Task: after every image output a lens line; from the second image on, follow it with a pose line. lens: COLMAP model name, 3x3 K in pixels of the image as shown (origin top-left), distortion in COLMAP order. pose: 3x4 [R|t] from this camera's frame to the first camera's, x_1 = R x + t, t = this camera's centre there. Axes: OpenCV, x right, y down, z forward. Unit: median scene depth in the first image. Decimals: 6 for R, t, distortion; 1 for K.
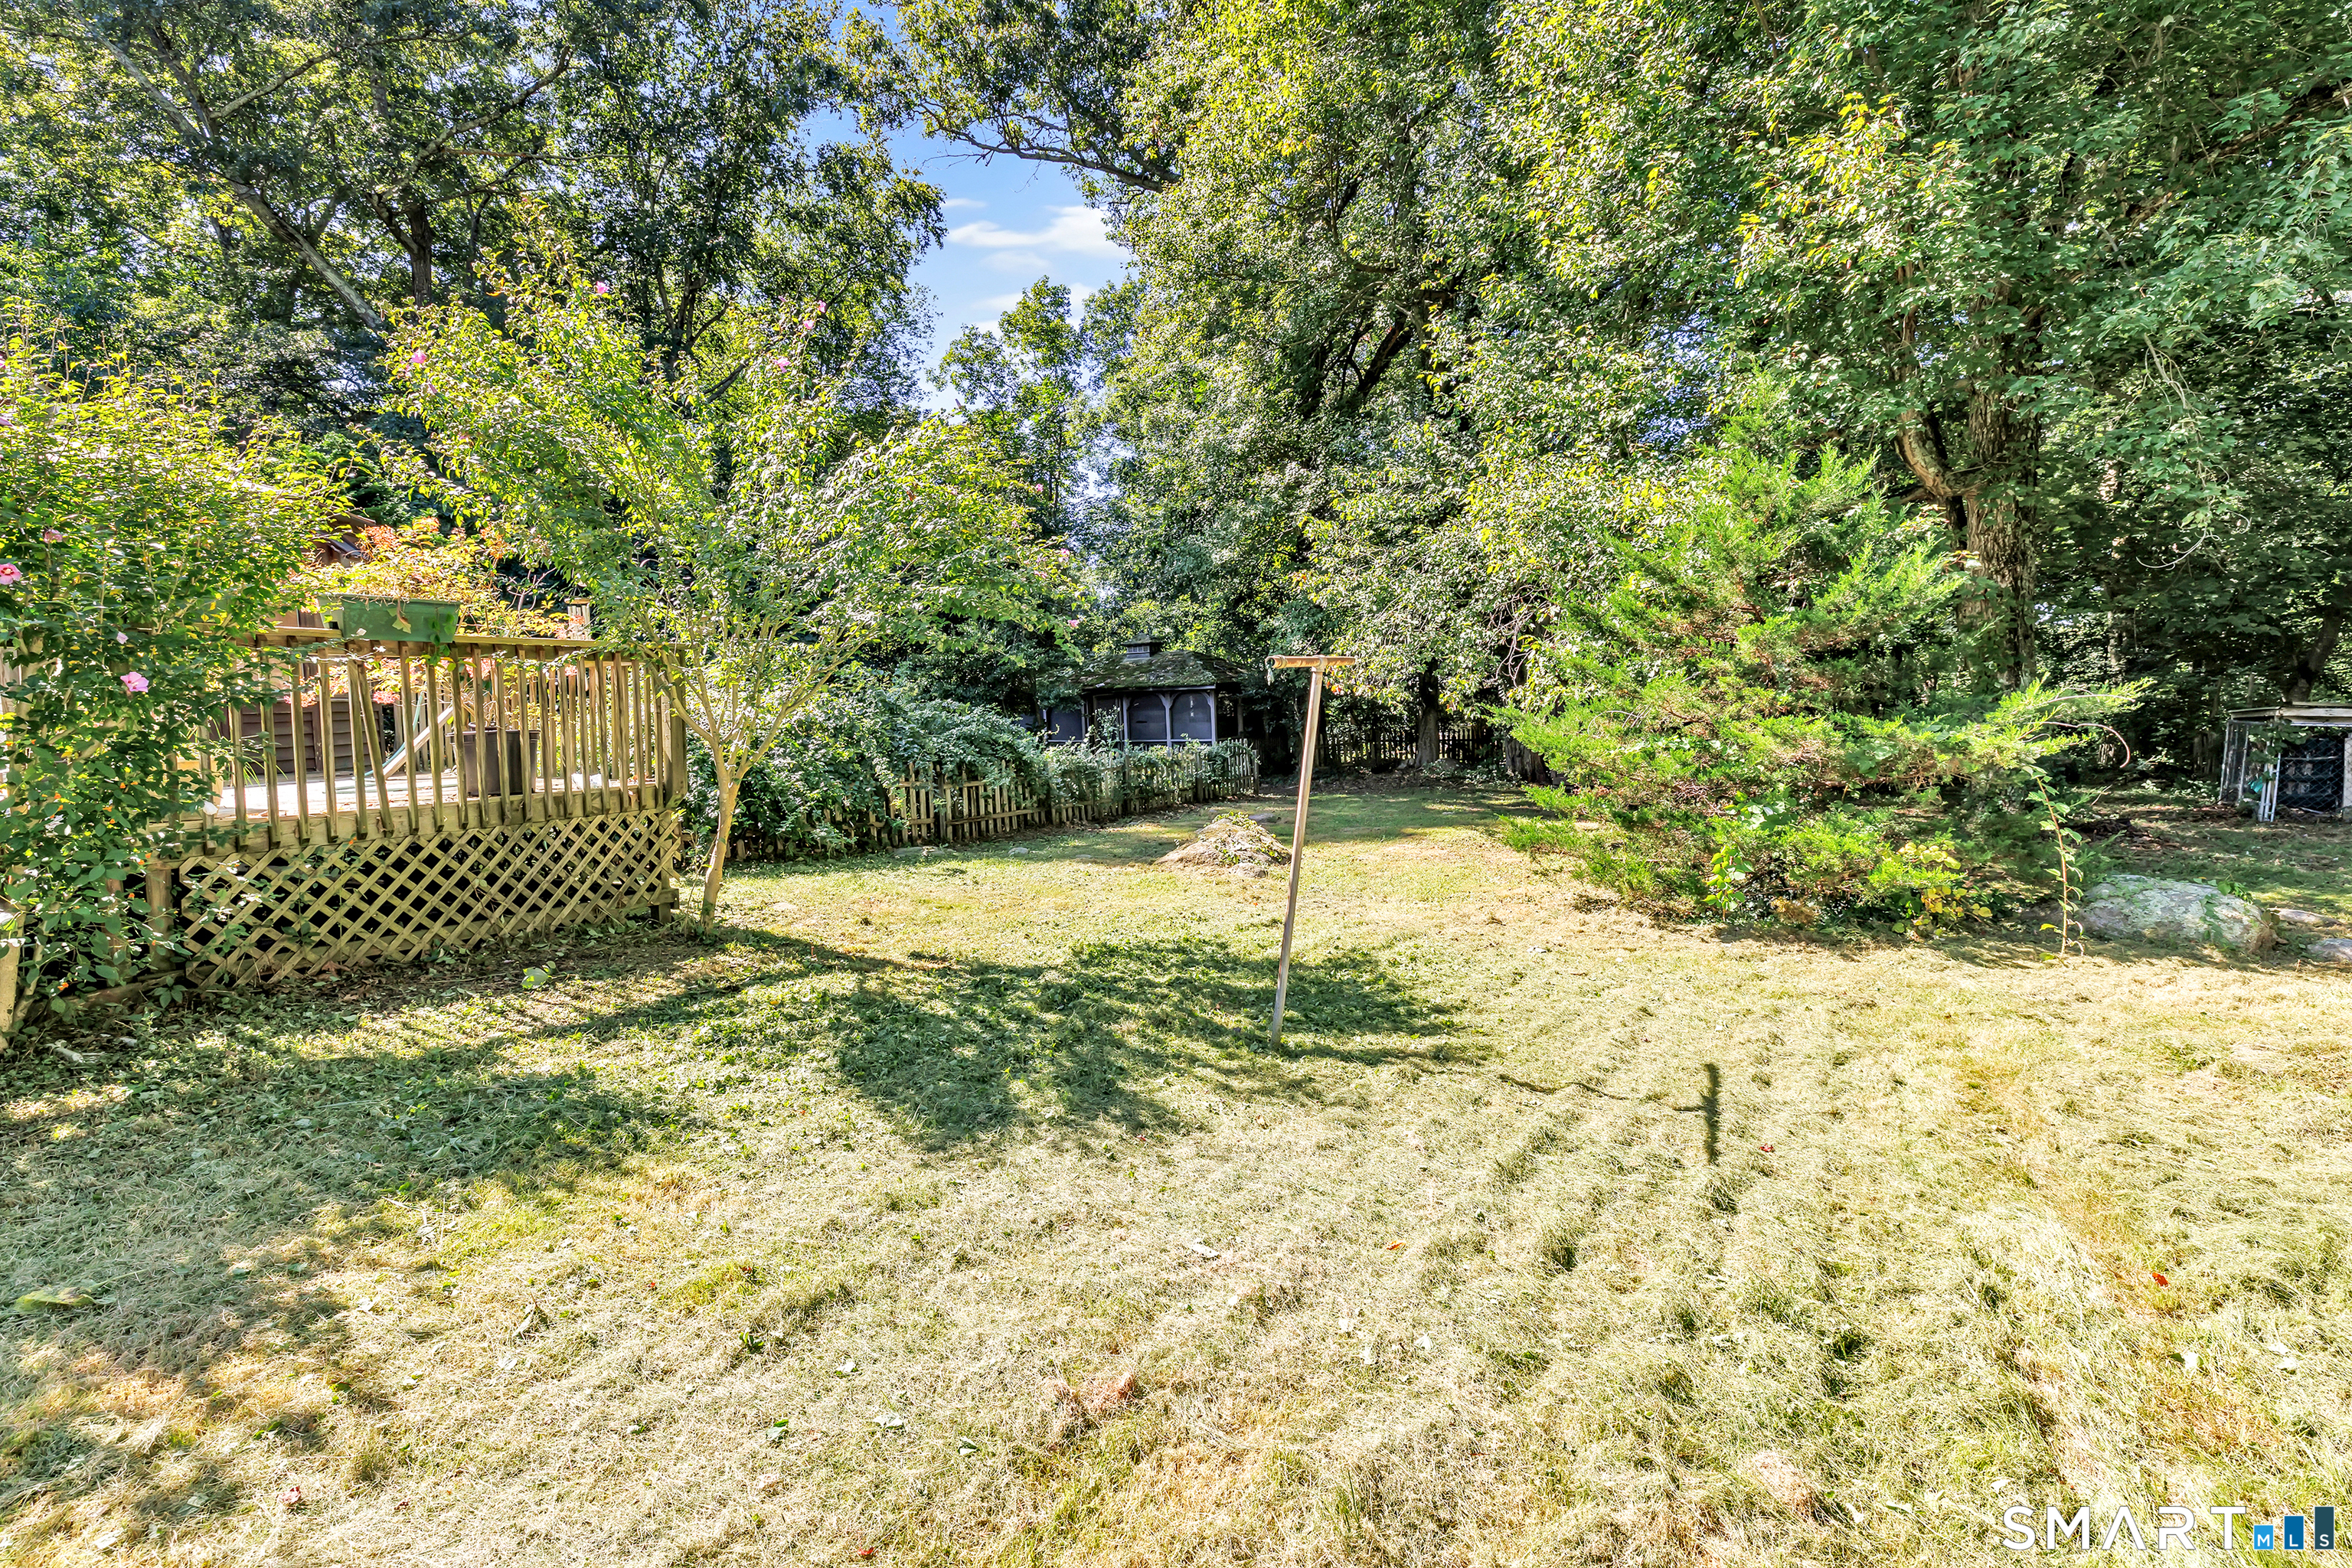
lens RADIAL K [[1061.0, 0, 1172.4], [0, 1061.0, 725.8], [0, 0, 1]] dist [0.000780, 0.000066]
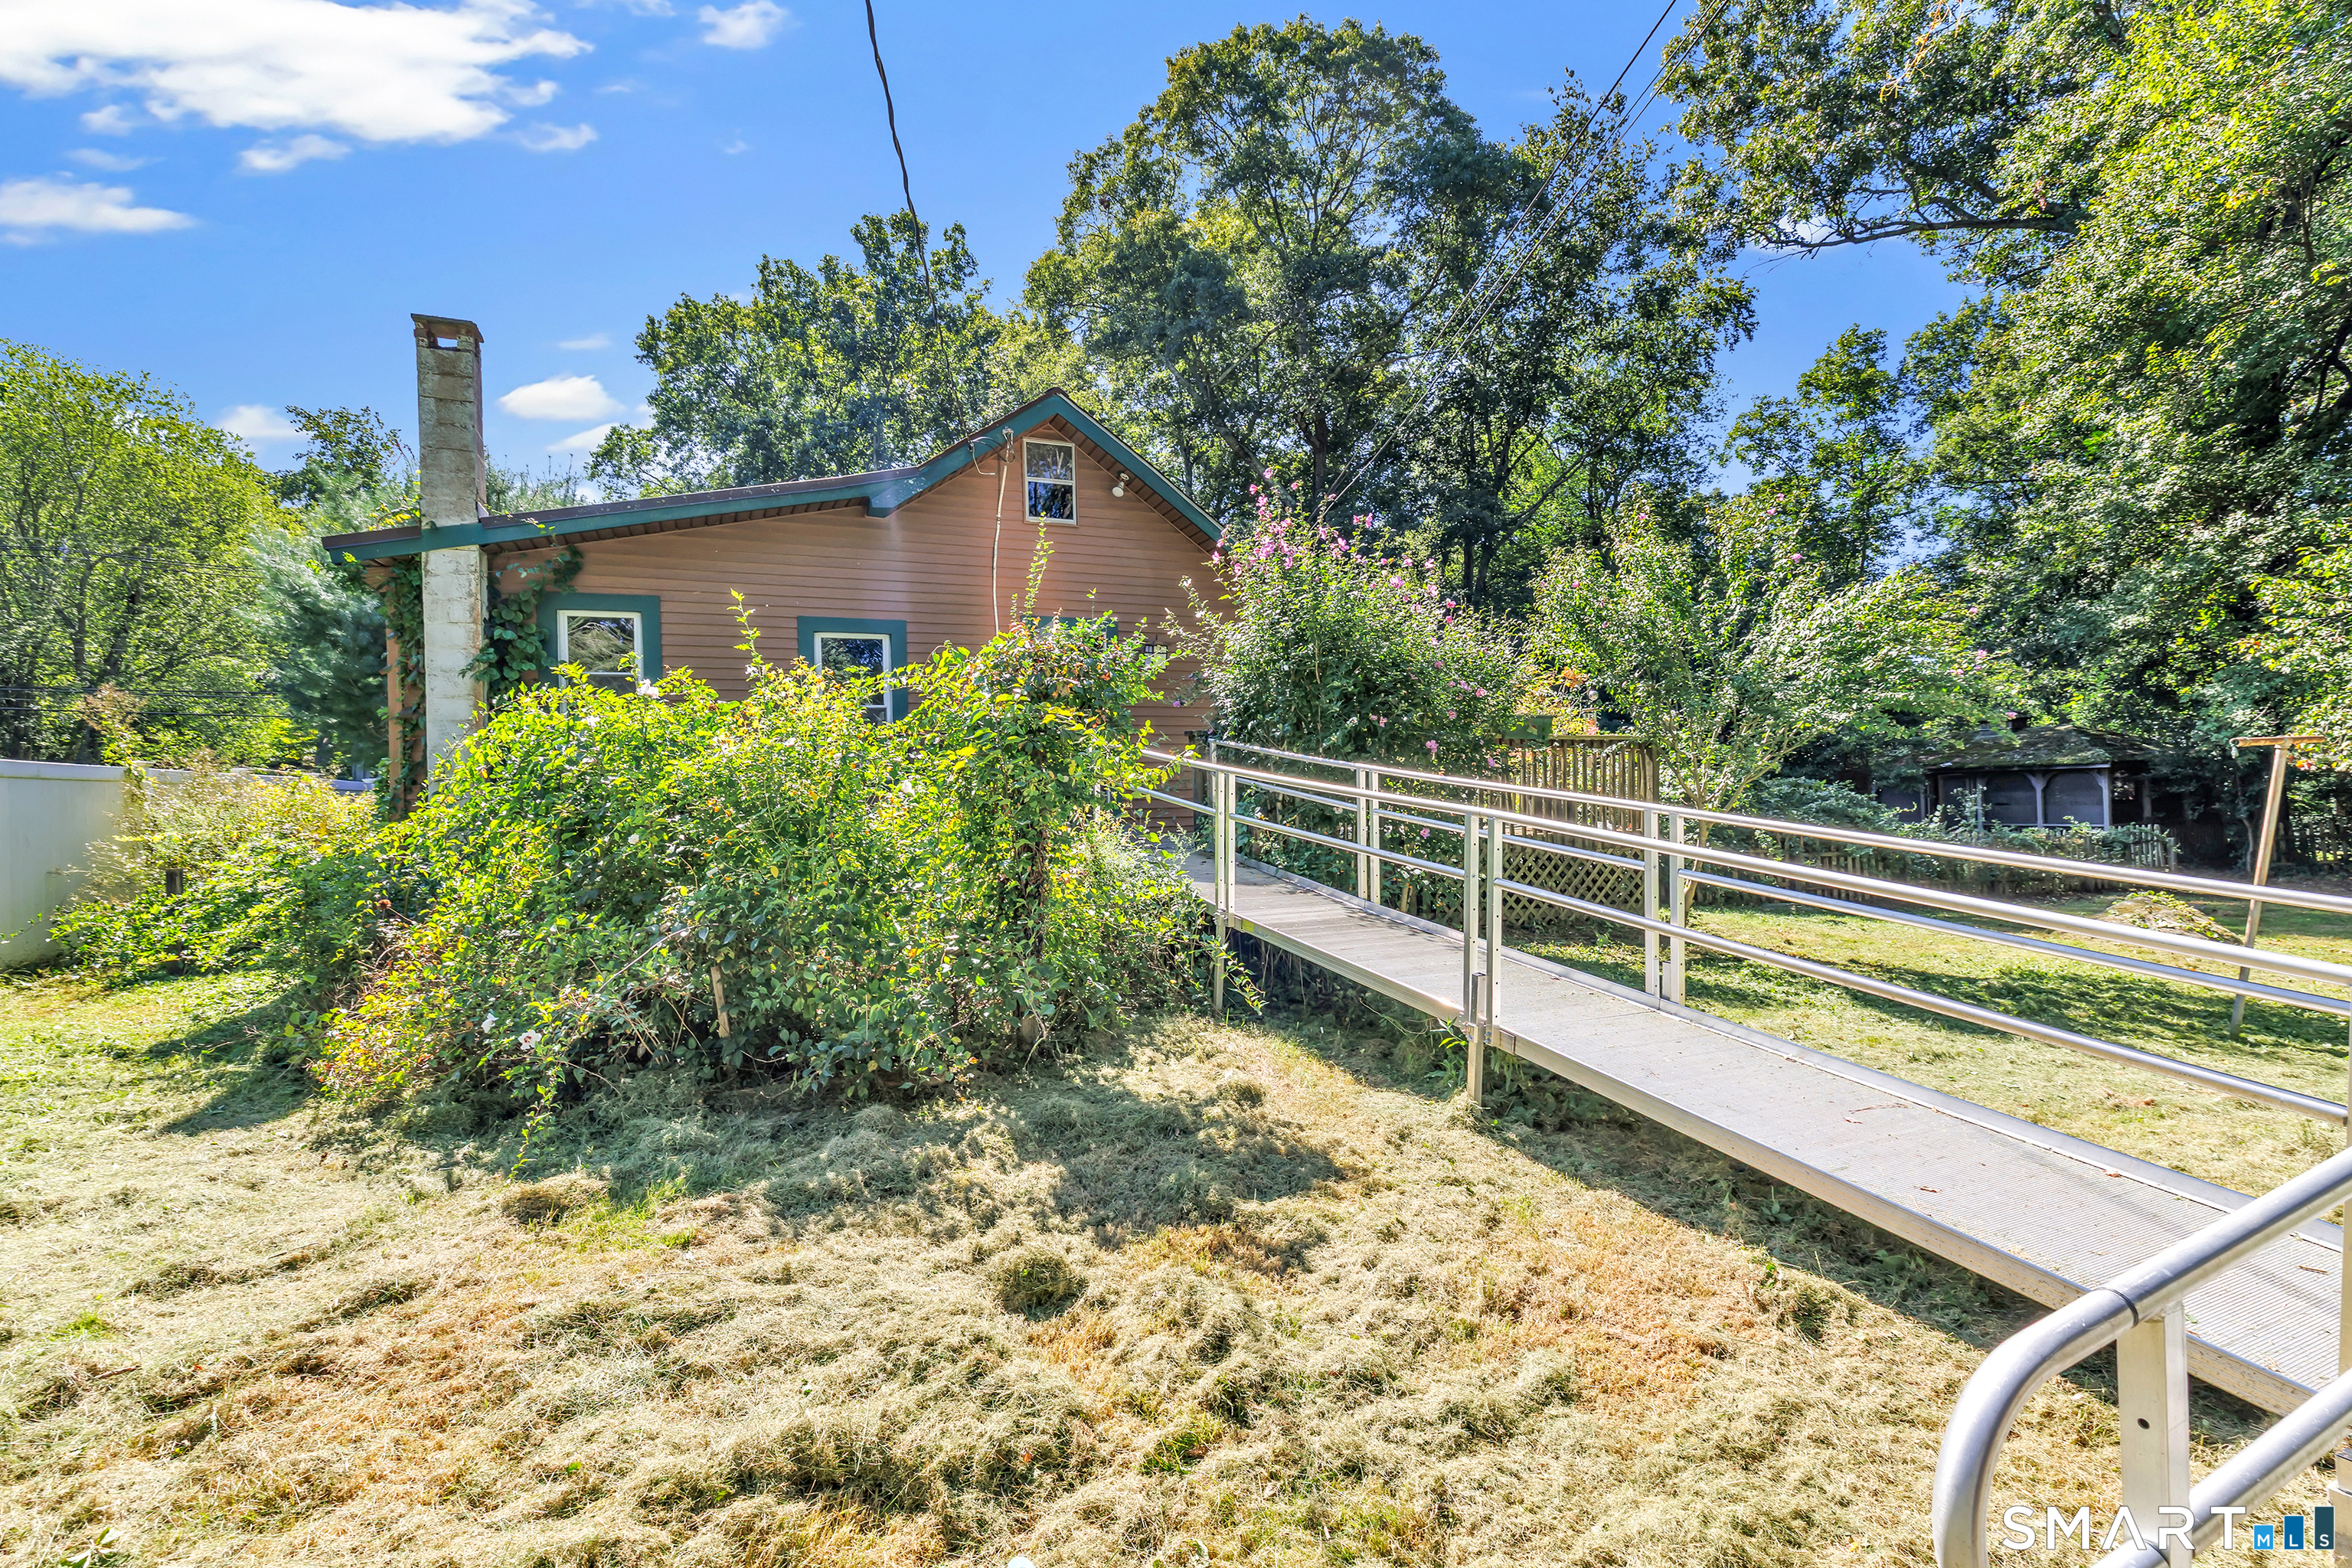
lens RADIAL K [[1028.9, 0, 1176.0], [0, 1028.9, 784.0], [0, 0, 1]] dist [-0.004332, -0.000170]
pose [[0.775637, 0.009902, -0.631102, -0.022587], [-0.022943, 0.999658, -0.012513, 0.007052], [0.630762, 0.024185, 0.775599, -0.150706]]
